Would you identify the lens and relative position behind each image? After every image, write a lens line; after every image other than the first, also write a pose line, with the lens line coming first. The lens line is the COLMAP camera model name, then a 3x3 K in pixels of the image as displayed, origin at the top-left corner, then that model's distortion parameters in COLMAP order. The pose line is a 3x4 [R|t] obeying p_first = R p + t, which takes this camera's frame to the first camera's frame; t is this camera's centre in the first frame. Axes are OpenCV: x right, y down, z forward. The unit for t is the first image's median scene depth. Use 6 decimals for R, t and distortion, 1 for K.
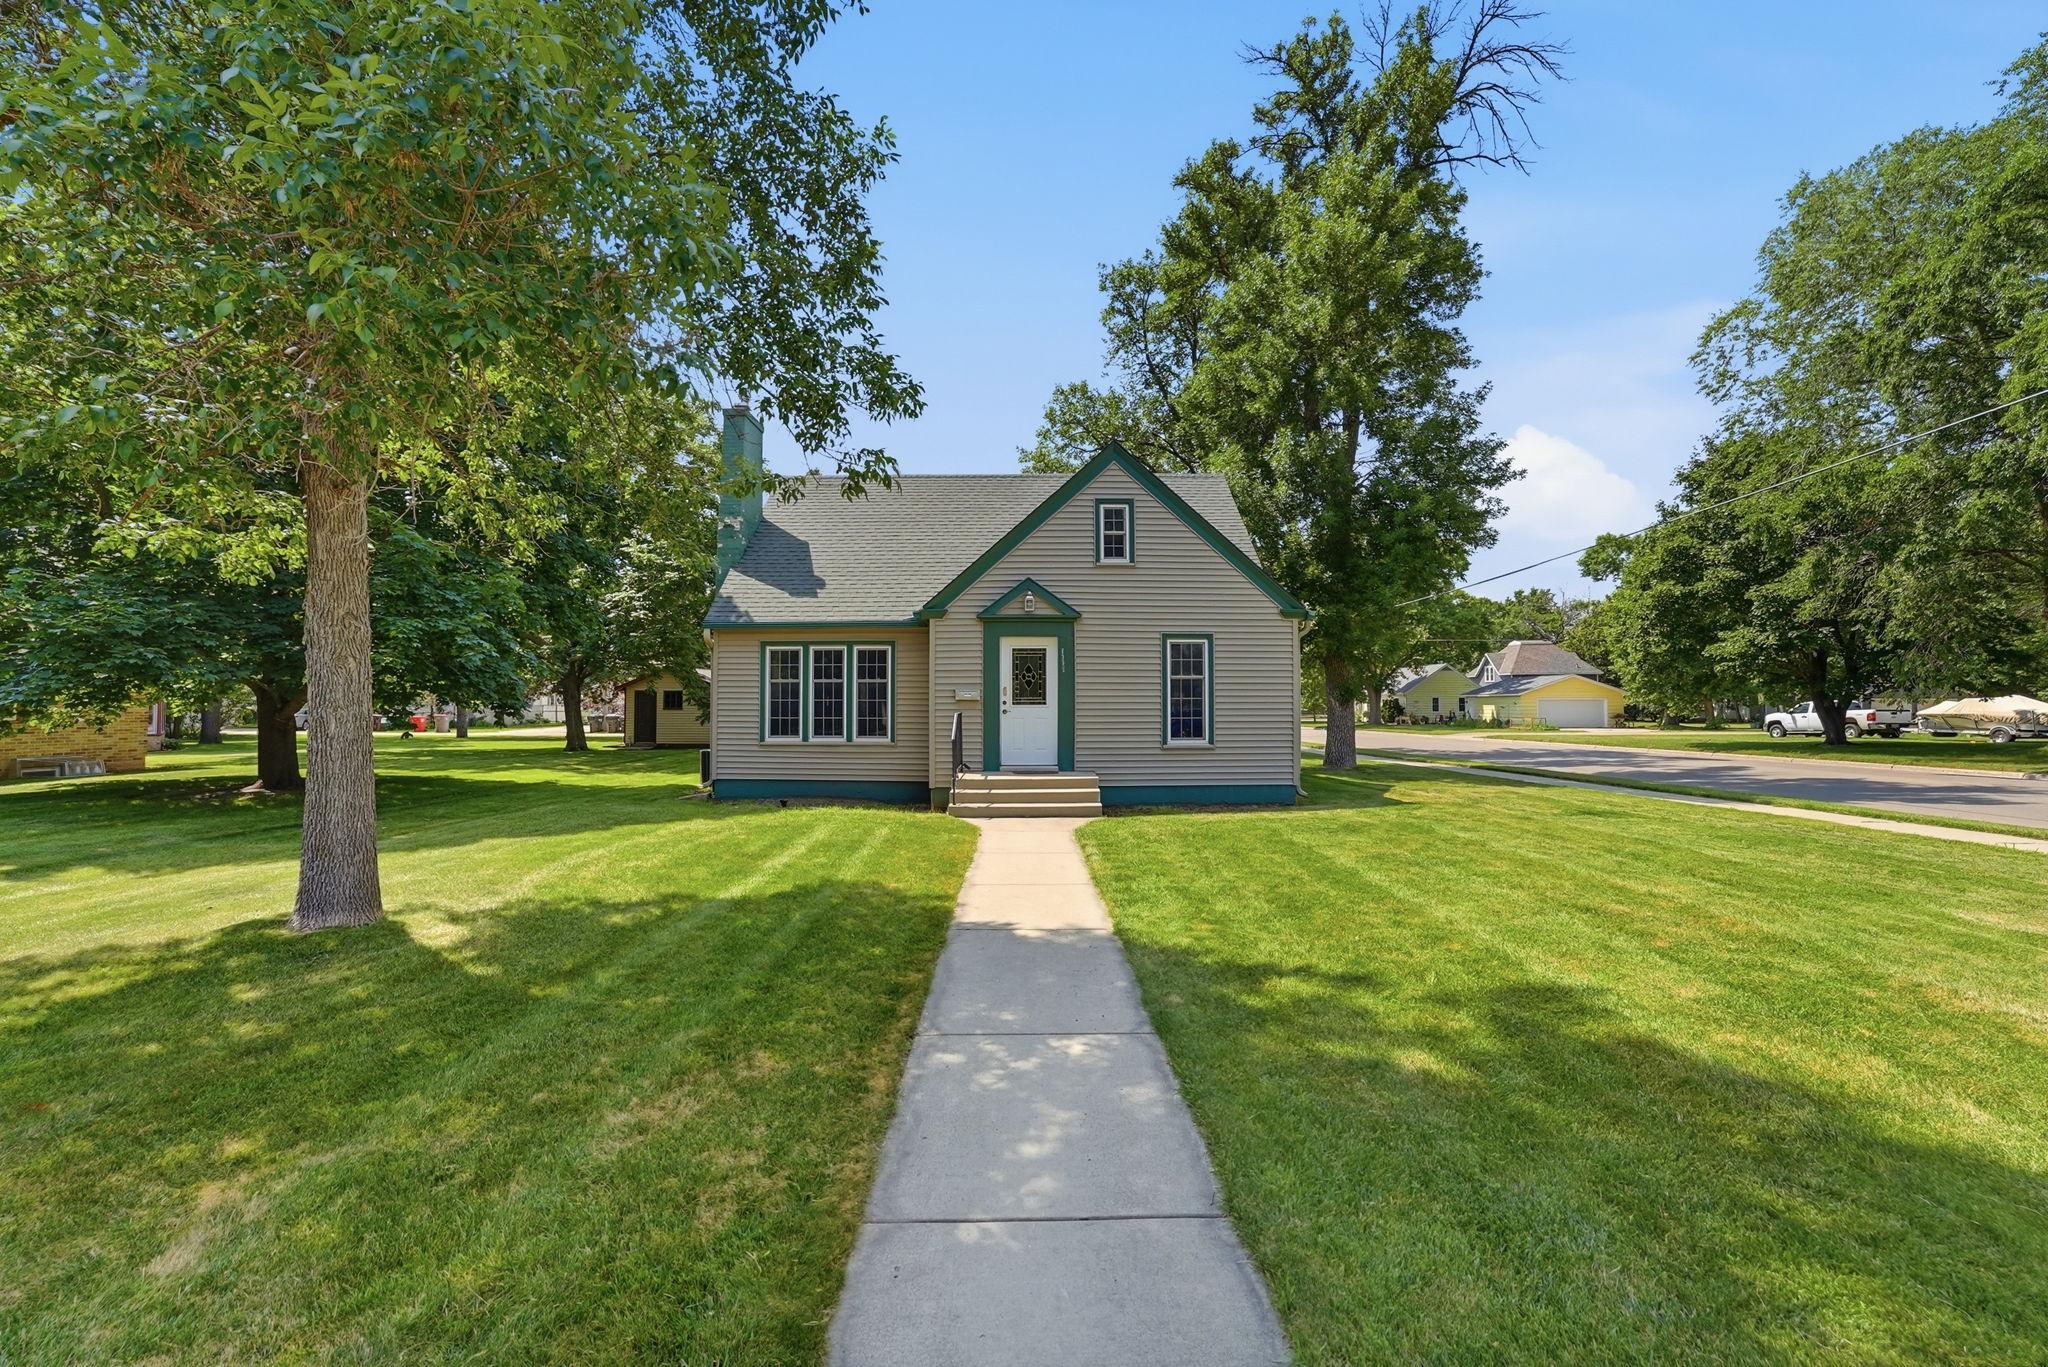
lens RADIAL K [[836.0, 0, 1026.5], [0, 836.0, 679.2], [0, 0, 1]] dist [-0.008458, 0.000064]
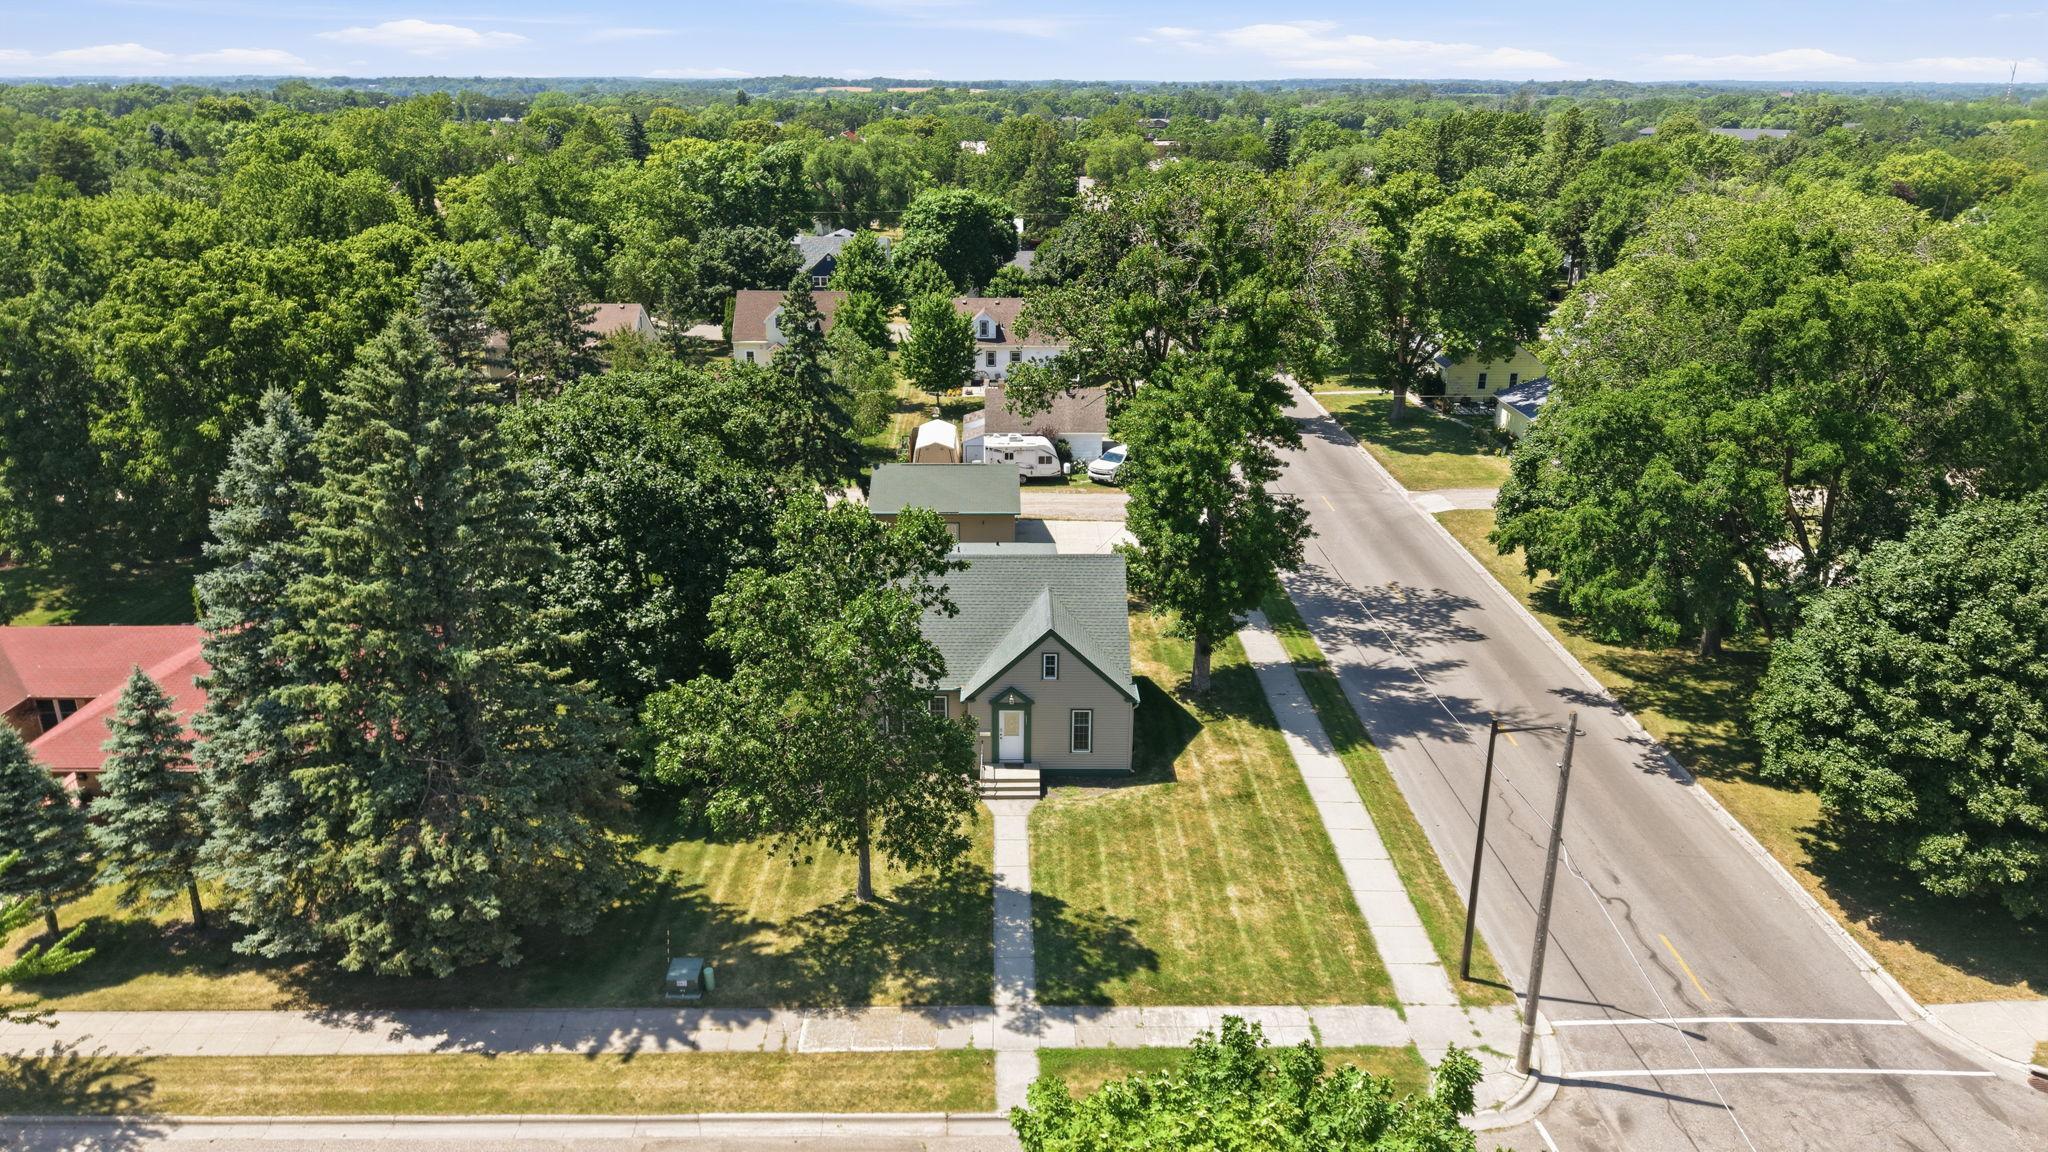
lens RADIAL K [[1374.1, 0, 1017.9], [0, 1374.1, 577.3], [0, 0, 1]] dist [0.078459, -0.104197]
pose [[0.999872, 0.010316, 0.012213, -0.028444], [-0.014093, 0.929412, 0.368775, -1.610619], [-0.007547, -0.368900, 0.929438, -2.129795]]
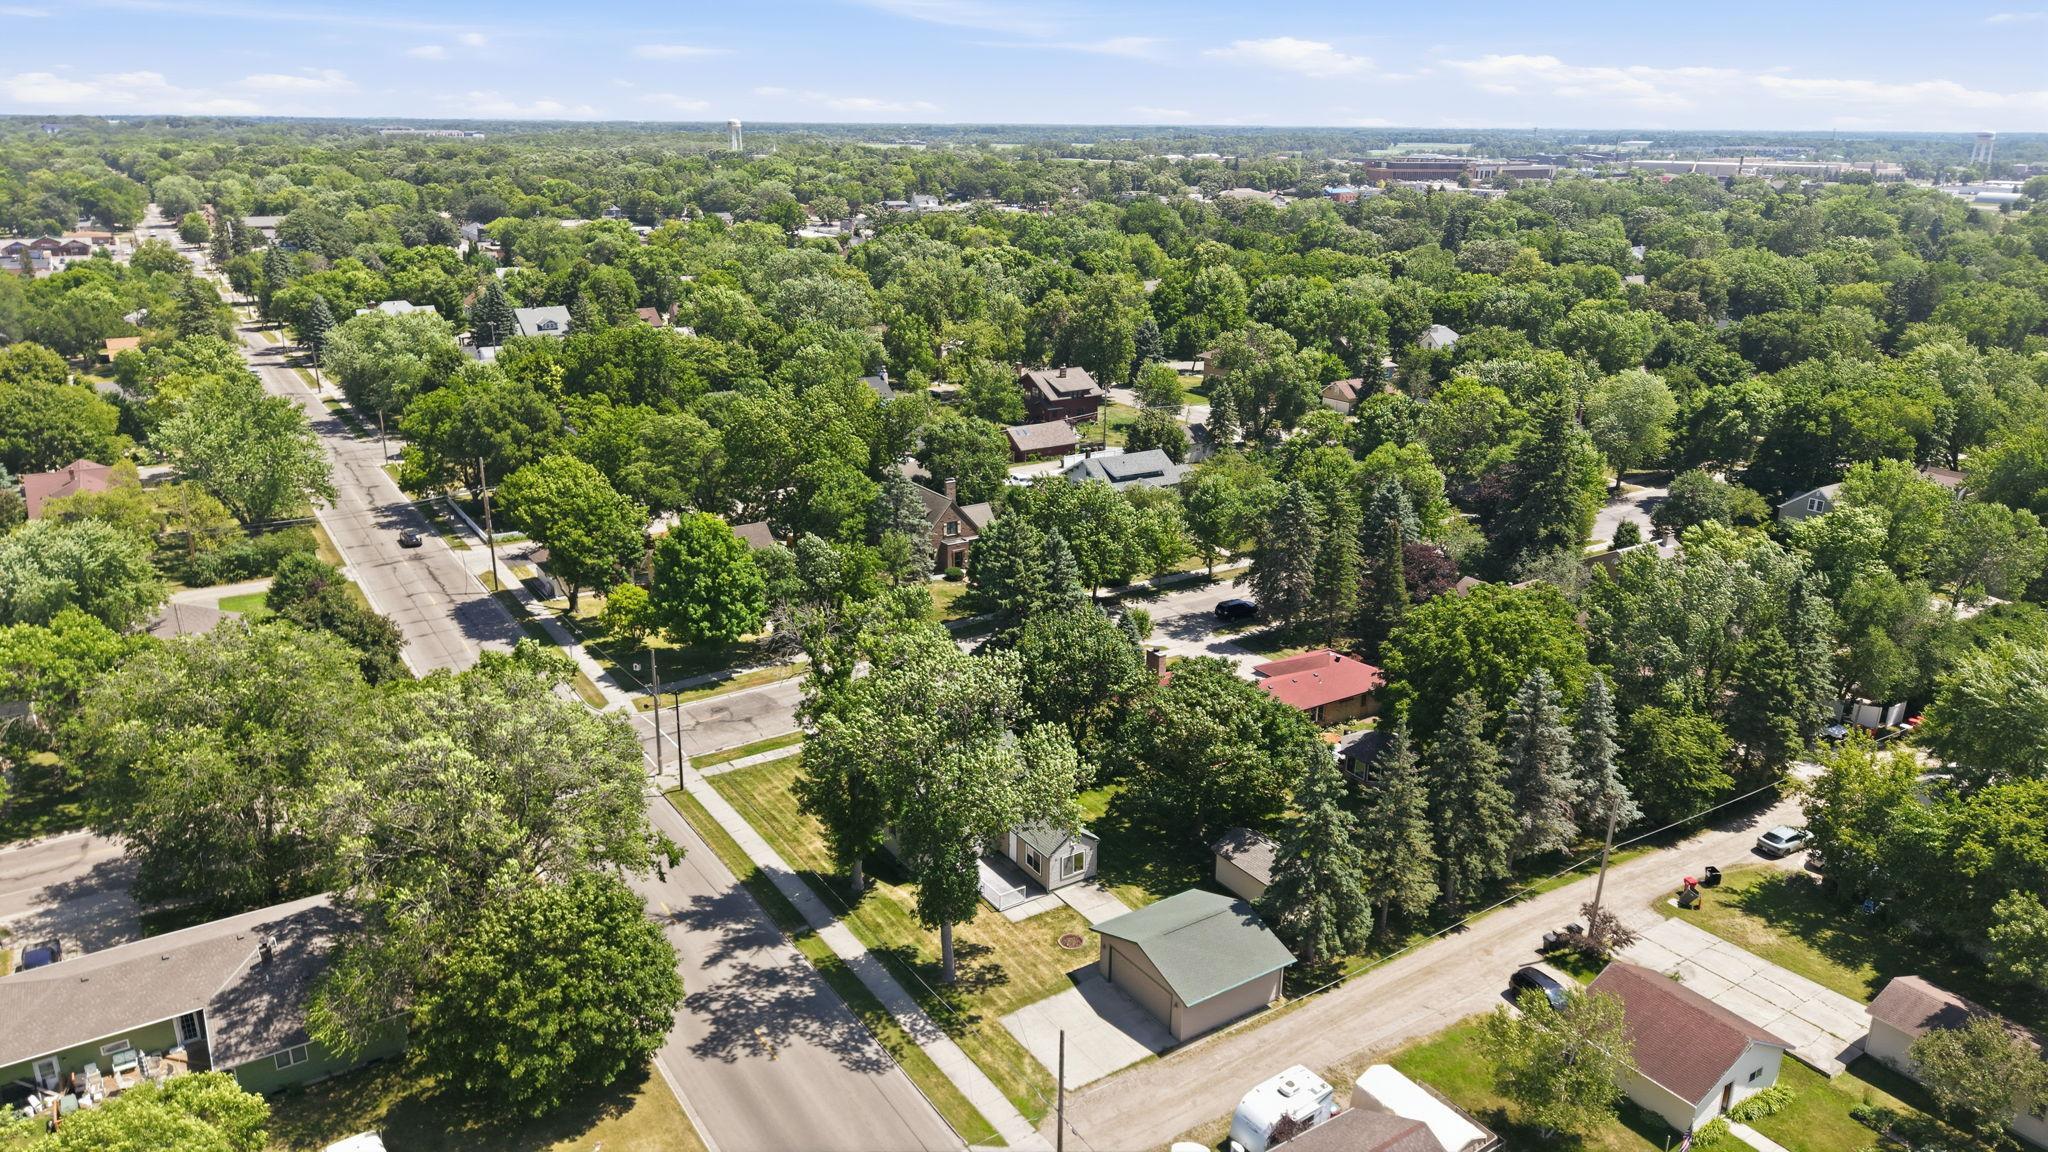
lens RADIAL K [[1422.5, 0, 1020.7], [0, 1422.5, 598.8], [0, 0, 1]] dist [0.094173, -0.125546]
pose [[-0.844368, 0.198021, -0.497825, 3.025543], [0.029347, 0.944888, 0.326075, -3.229149], [0.534959, 0.260718, -0.803645, 7.101465]]
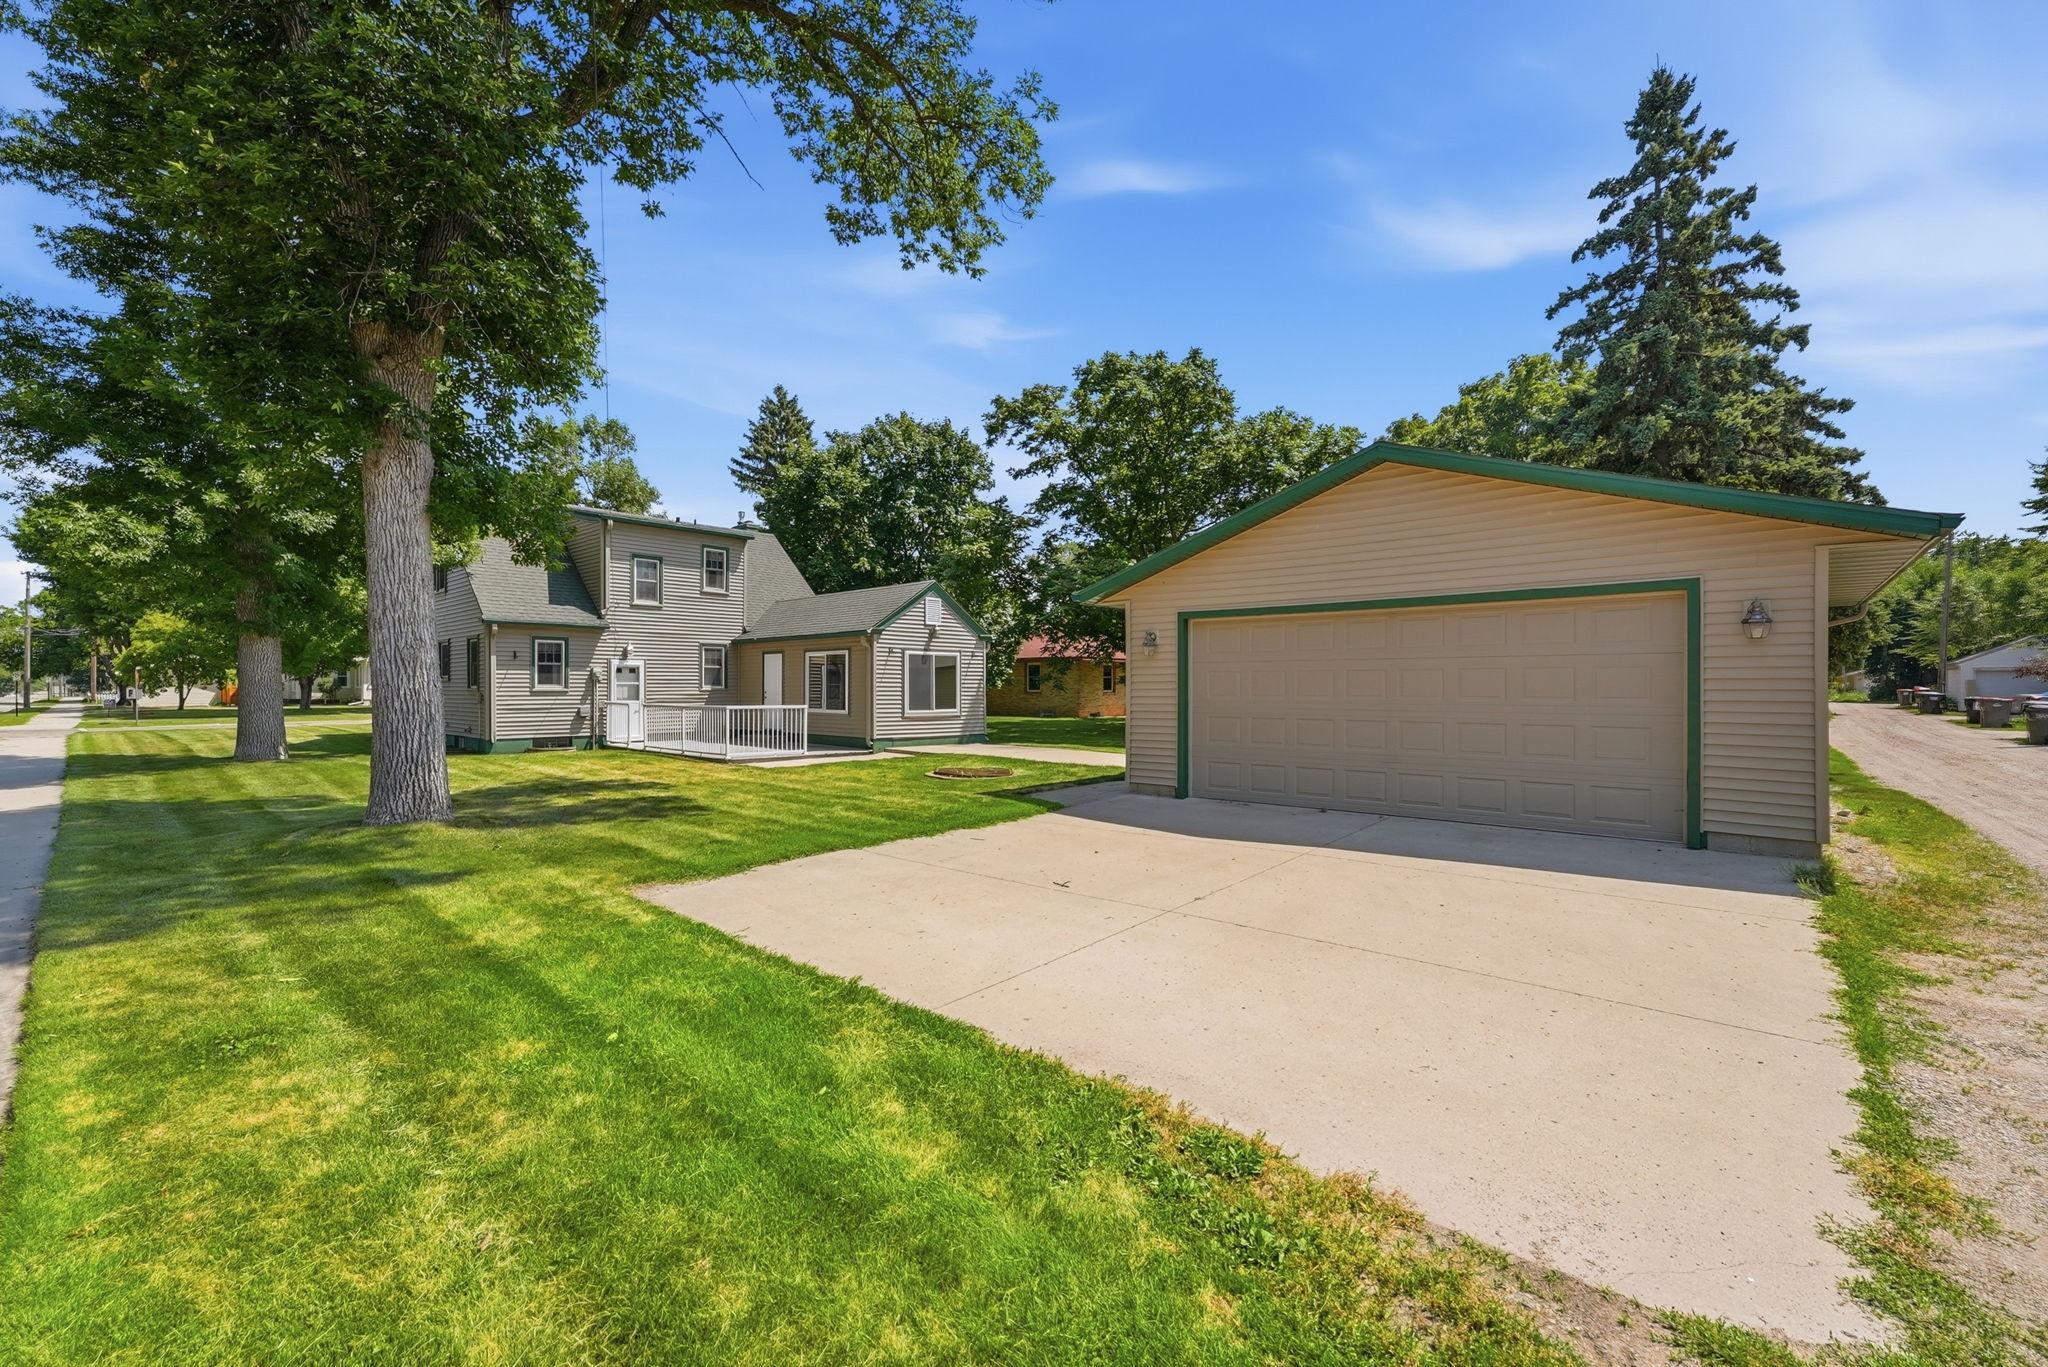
lens RADIAL K [[825.2, 0, 1010.8], [0, 825.2, 686.3], [0, 0, 1]] dist [0.009760, -0.000146]
pose [[-0.676343, 0.004983, -0.736570, 0.742242], [0.028308, 0.999414, -0.019232, 0.179185], [0.736042, -0.033859, -0.676088, 3.301632]]
